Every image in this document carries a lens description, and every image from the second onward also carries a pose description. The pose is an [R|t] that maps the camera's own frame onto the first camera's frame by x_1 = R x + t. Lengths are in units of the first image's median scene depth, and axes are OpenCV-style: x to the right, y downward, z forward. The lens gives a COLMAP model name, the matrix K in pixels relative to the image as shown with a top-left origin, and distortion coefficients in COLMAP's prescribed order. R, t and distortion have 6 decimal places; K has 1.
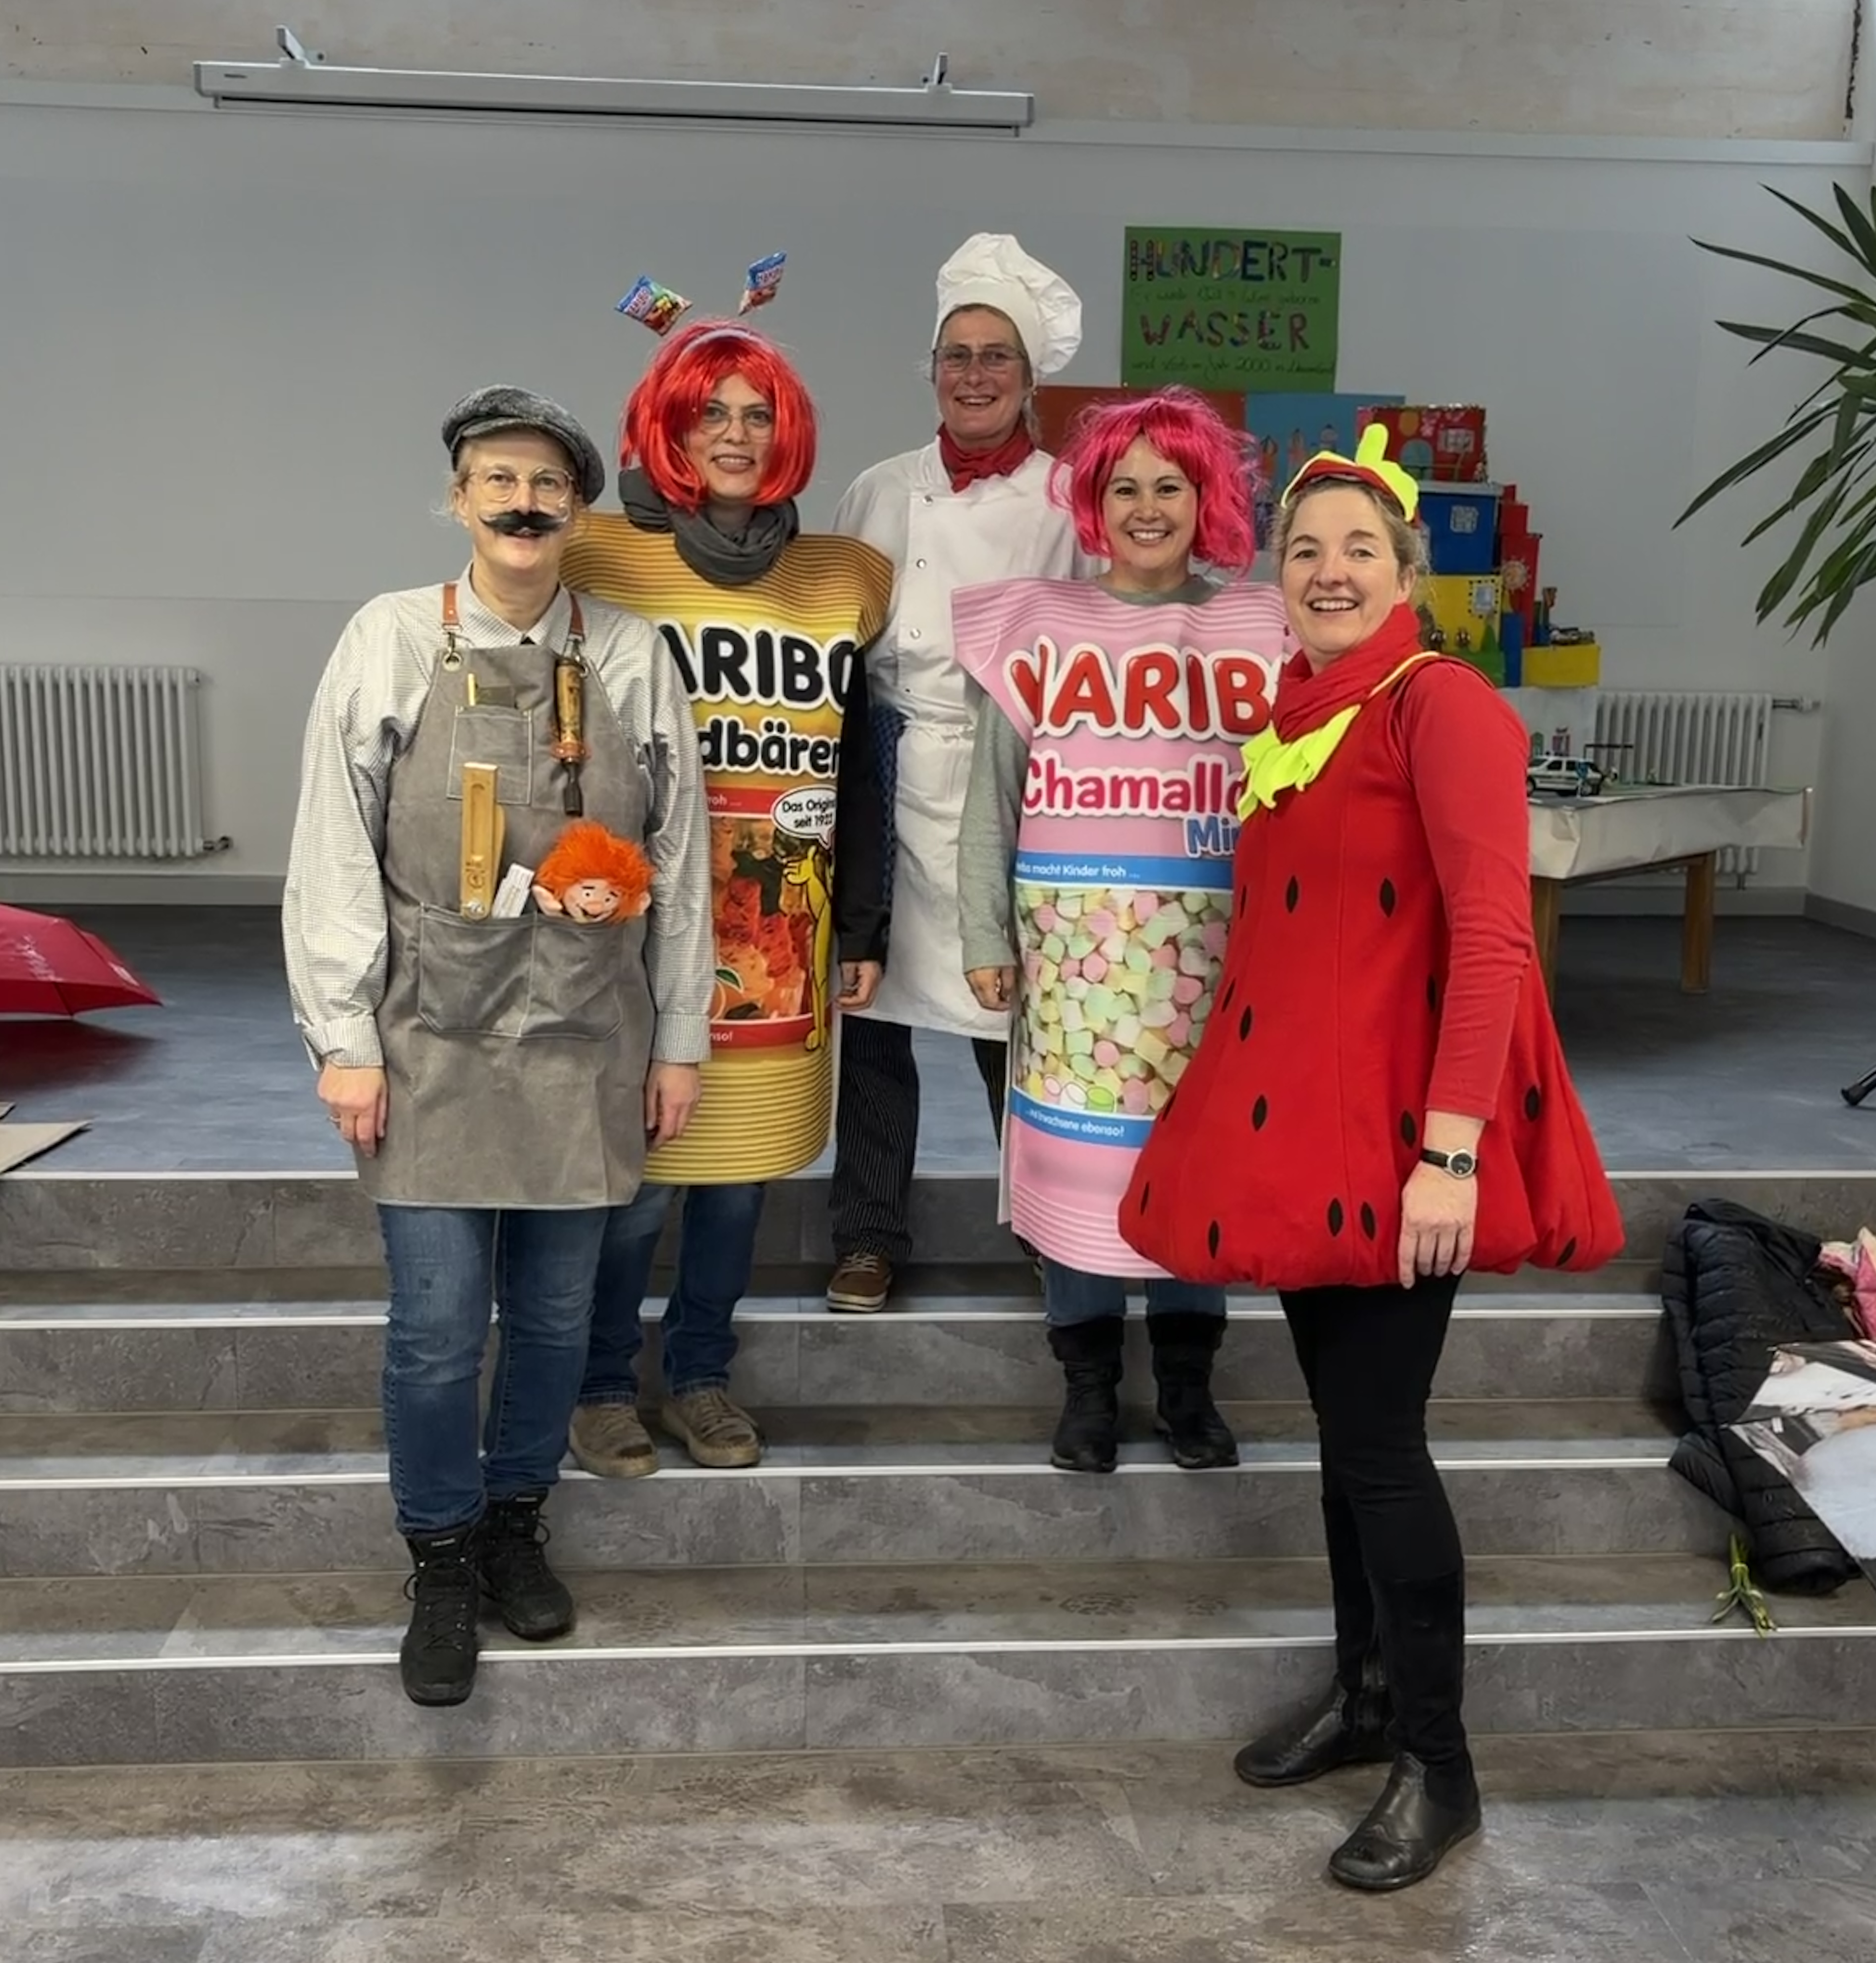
lens RADIAL K [[2328.0, 0, 950.7], [0, 2328.0, 1046.8], [0, 0, 1]] dist [0.014999, 0.000000]
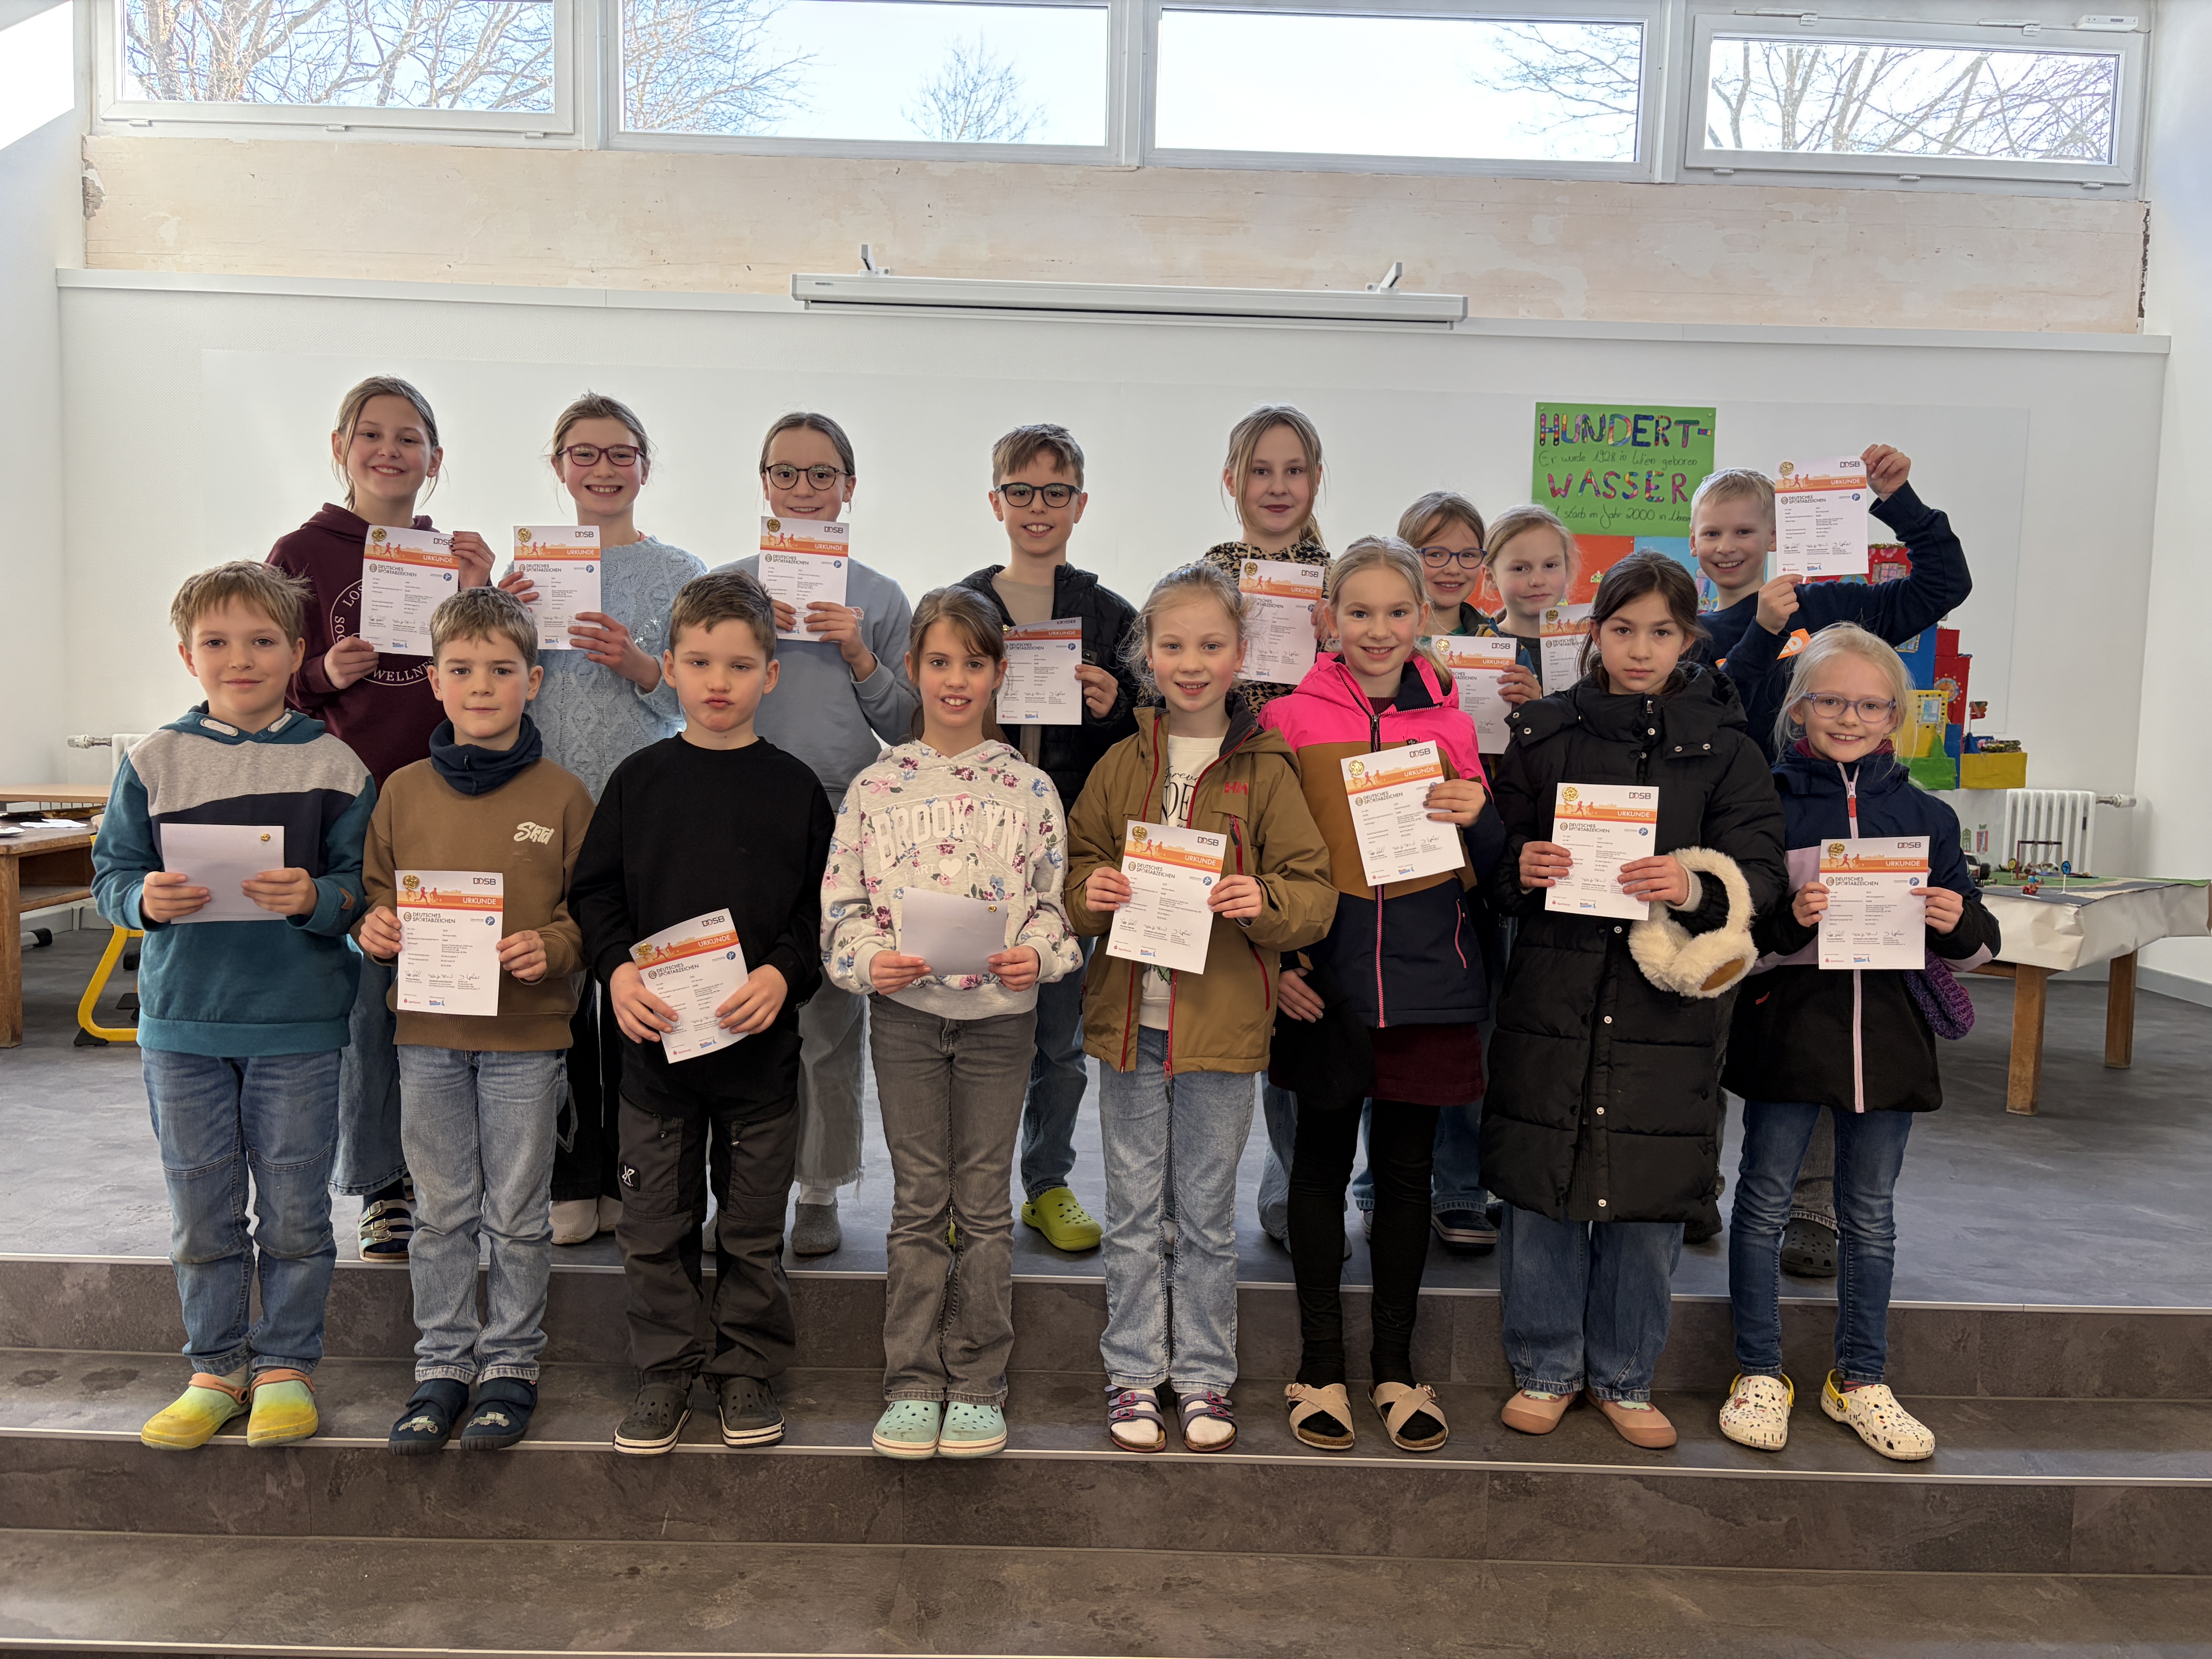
lens RADIAL K [[1656.6, 0, 1103.1], [0, 1656.6, 842.2], [0, 0, 1]] dist [0.038692, -0.039707]
pose [[0.998135, 0.016812, -0.058679, -0.094823], [-0.022689, 0.994631, -0.100968, -0.031695], [0.056667, 0.102111, 0.993158, 0.150461]]
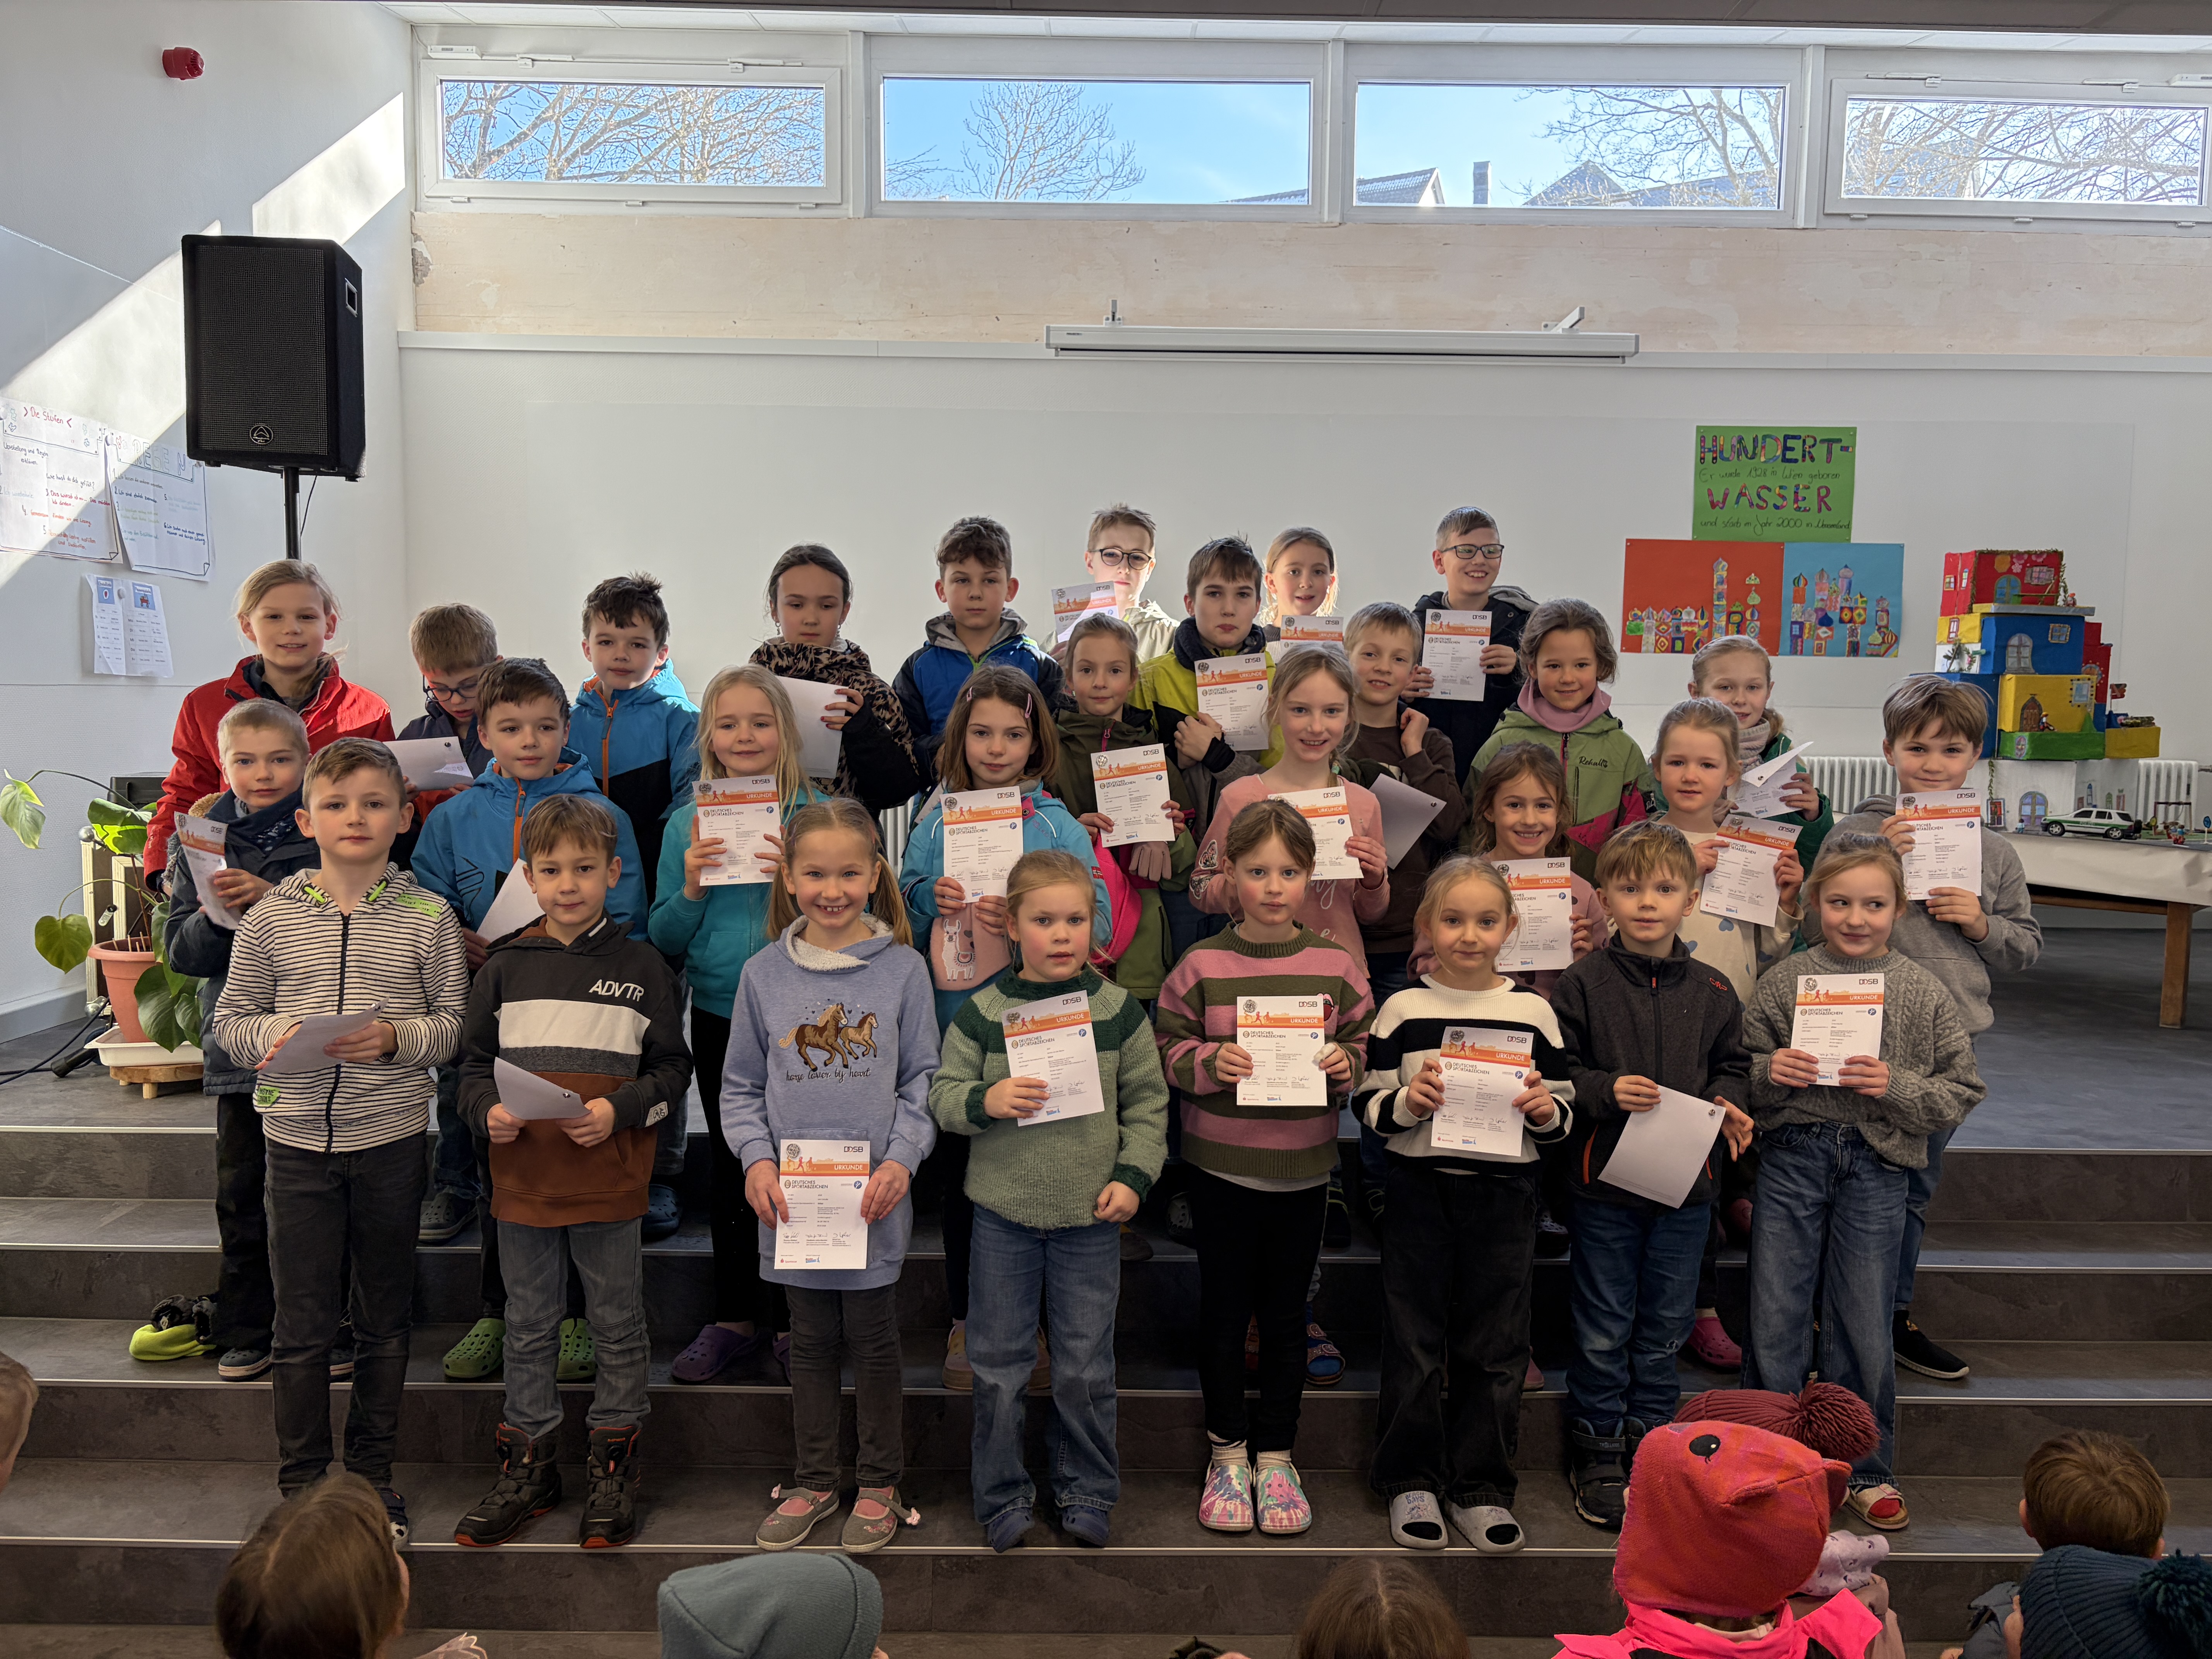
lens RADIAL K [[1656.6, 0, 1116.7], [0, 1656.6, 841.7], [0, 0, 1]] dist [0.038692, -0.039707]
pose [[0.998017, 0.001487, -0.062931, -0.202625], [-0.007644, 0.995185, -0.097715, -0.009821], [0.062482, 0.098002, 0.993223, 0.029520]]
